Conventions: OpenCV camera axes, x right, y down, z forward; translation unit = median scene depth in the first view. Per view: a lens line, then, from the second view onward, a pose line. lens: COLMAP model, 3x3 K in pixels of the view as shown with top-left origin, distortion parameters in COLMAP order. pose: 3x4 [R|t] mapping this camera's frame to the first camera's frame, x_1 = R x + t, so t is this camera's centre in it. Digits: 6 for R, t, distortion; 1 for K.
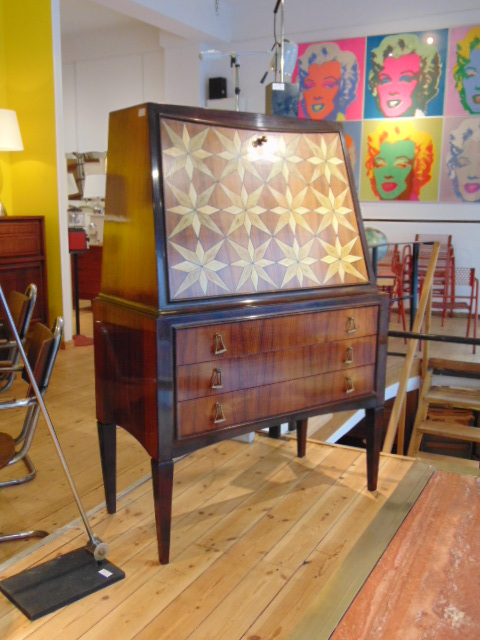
lens RADIAL K [[645.4, 0, 237.9], [0, 645.4, 321.7], [0, 0, 1]] dist [-0.006988, 0.000000]
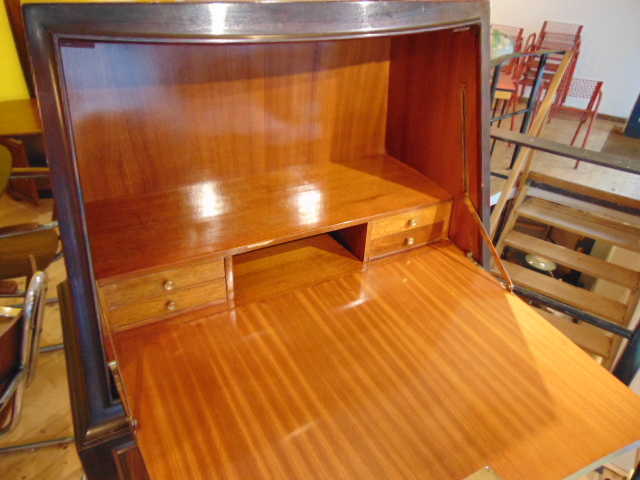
lens RADIAL K [[476.0, 0, 320.0], [0, 476.0, 243.3], [0, 0, 1]] dist [-0.005299, 0.016727]
pose [[0.992511, 0.100930, -0.068808, 0.029453], [-0.066187, 0.917783, 0.391527, -0.111490], [0.102667, -0.384041, 0.917590, 0.227401]]
